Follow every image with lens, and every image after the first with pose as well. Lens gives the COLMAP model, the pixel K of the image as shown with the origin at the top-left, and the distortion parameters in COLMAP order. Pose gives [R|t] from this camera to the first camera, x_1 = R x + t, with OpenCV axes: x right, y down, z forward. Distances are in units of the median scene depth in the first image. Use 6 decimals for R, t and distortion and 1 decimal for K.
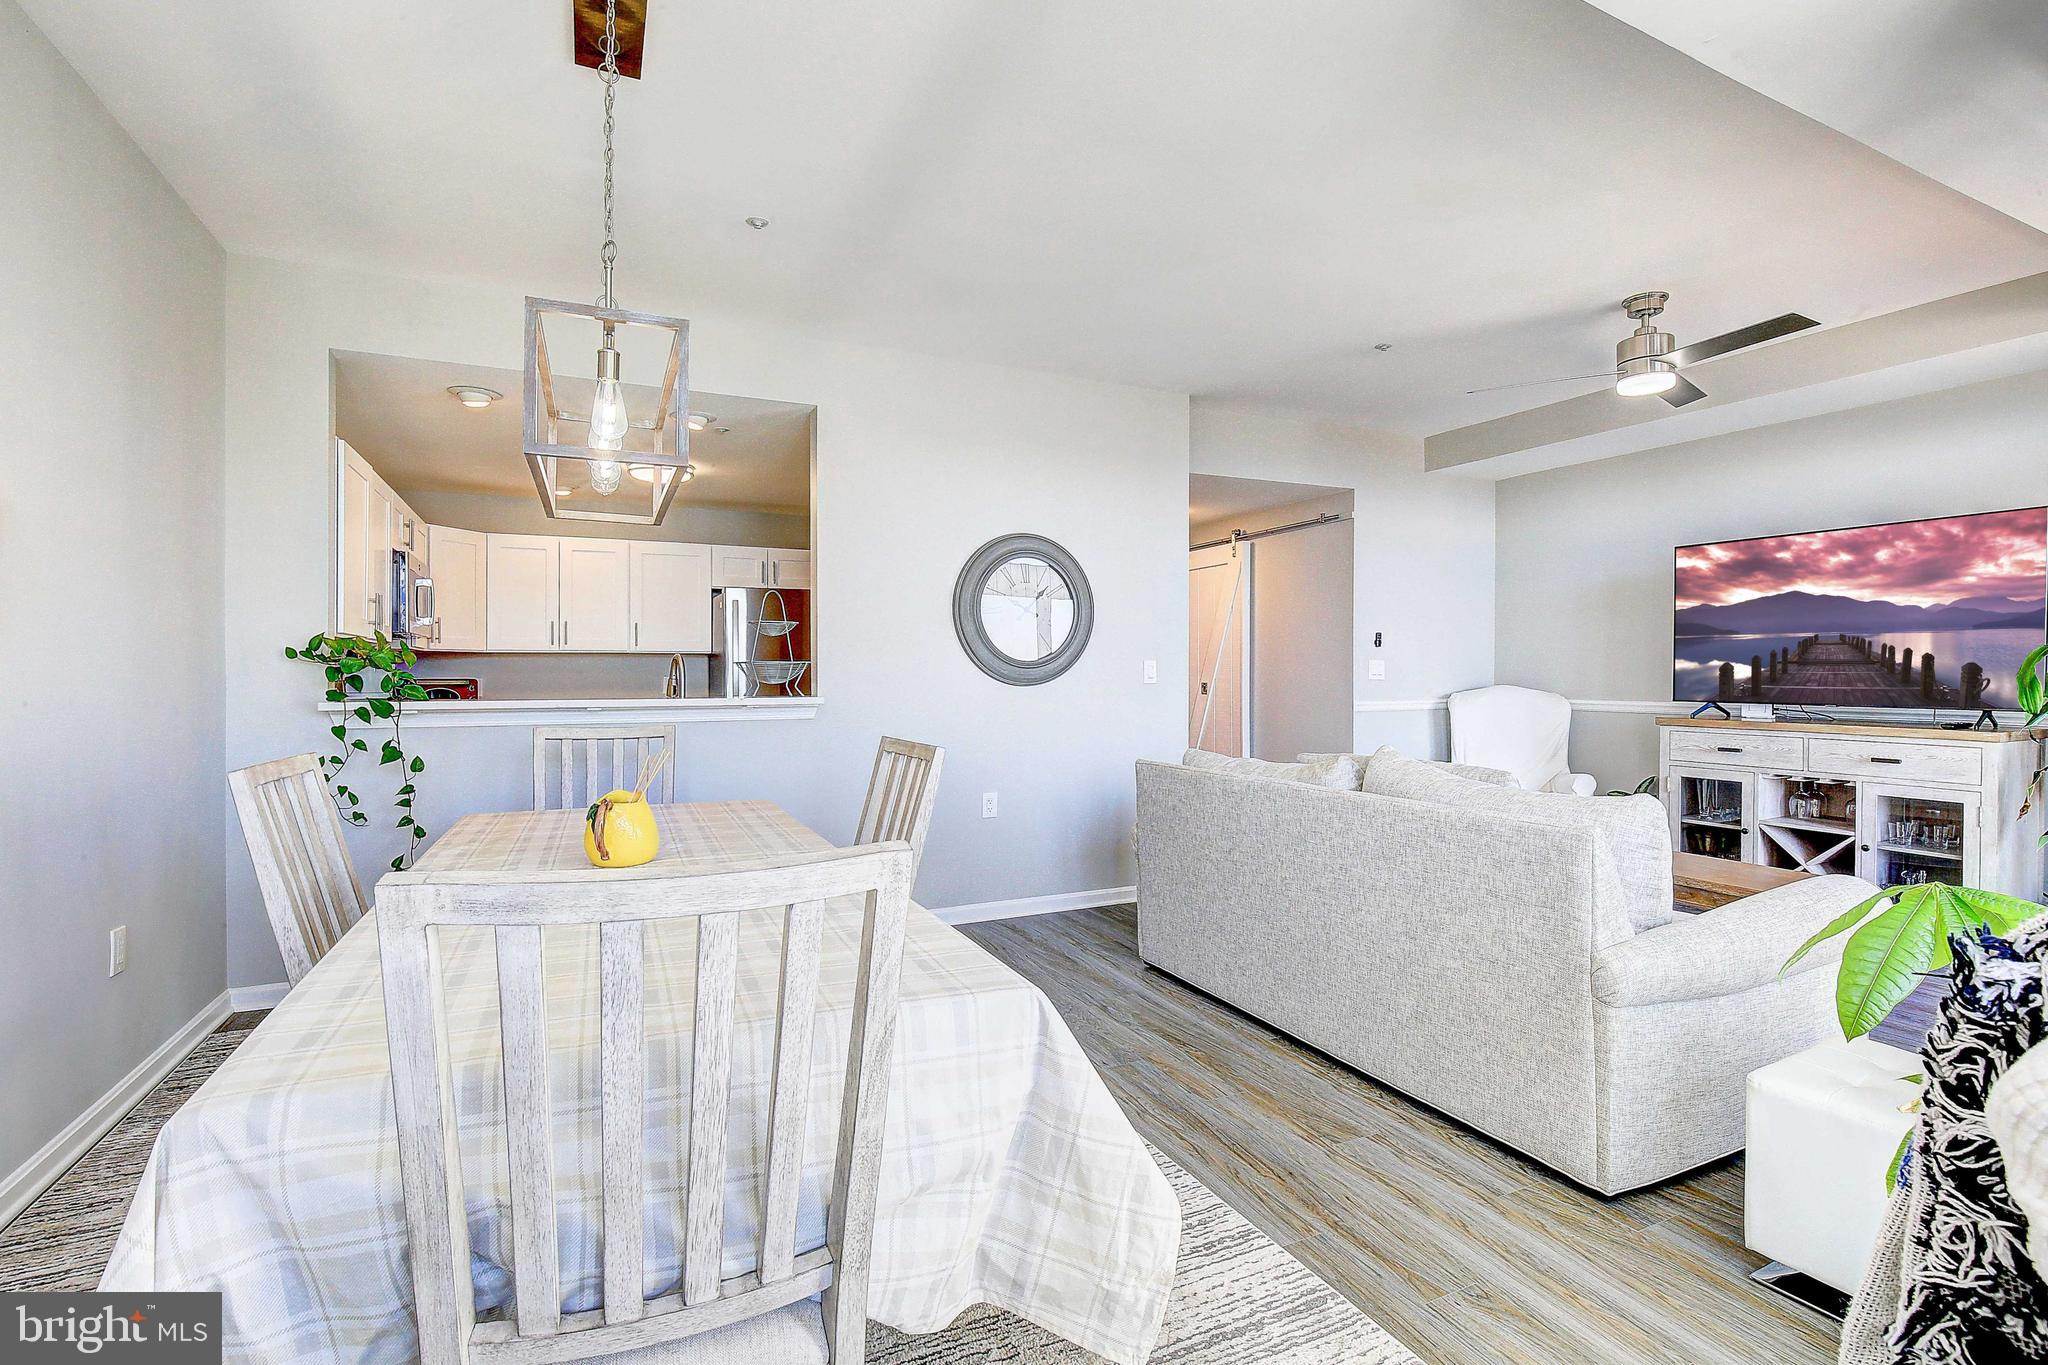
lens RADIAL K [[963.7, 0, 1023.4], [0, 963.7, 680.9], [0, 0, 1]] dist [-0.029855, 0.003932]
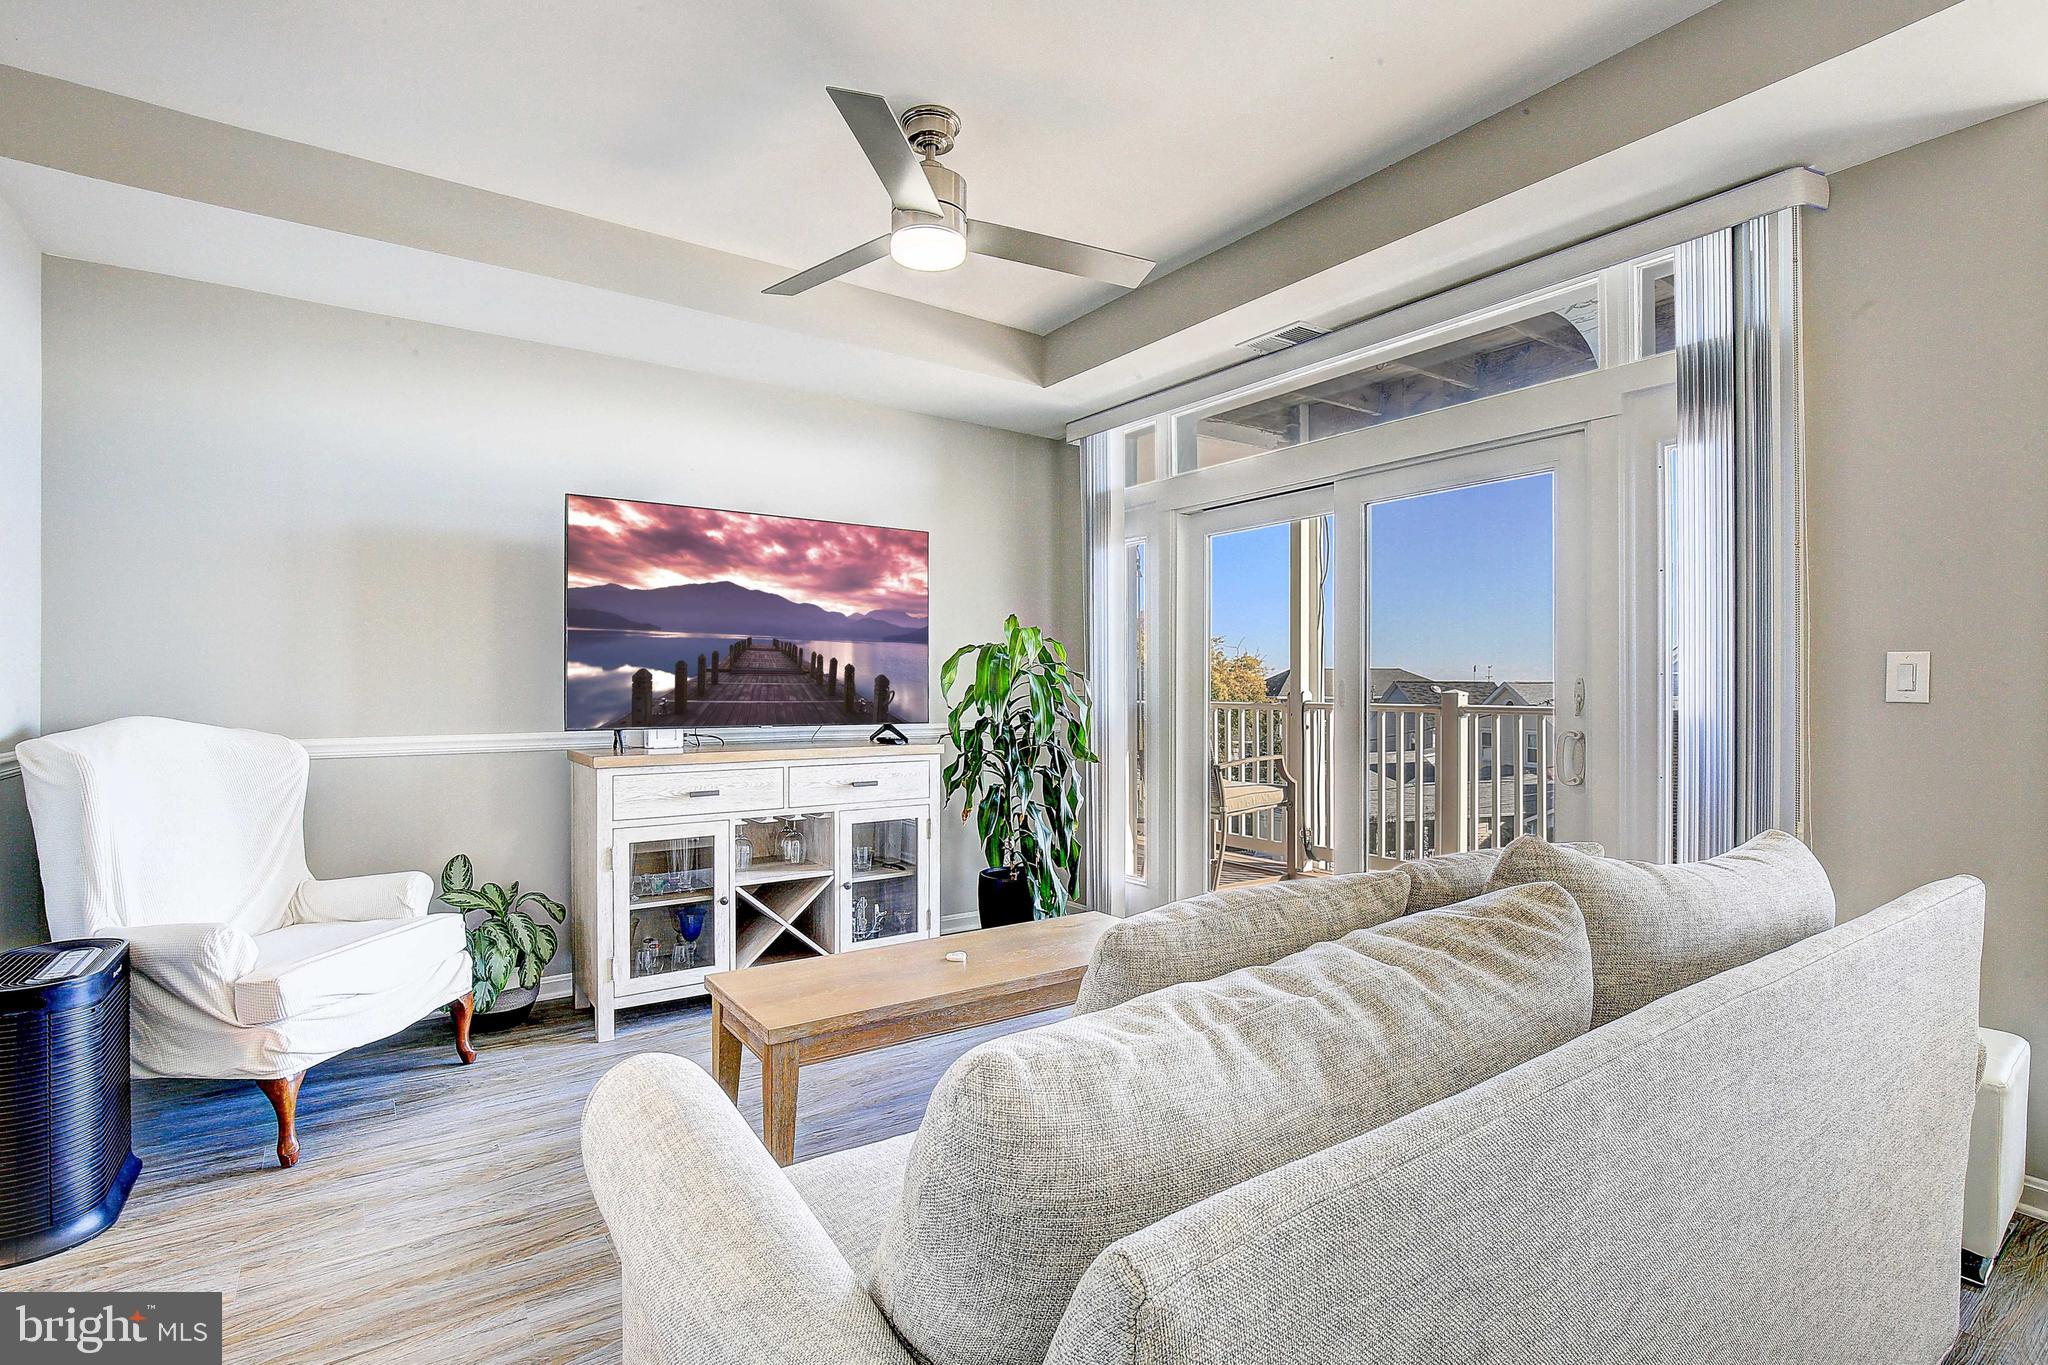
lens RADIAL K [[963.7, 0, 1023.7], [0, 963.7, 664.7], [0, 0, 1]] dist [-0.029855, 0.003932]
pose [[-0.147333, 0.030751, 0.988609, -0.019812], [0.006594, 0.999525, -0.030108, 0.001212], [-0.989065, 0.002083, -0.147465, 0.912244]]
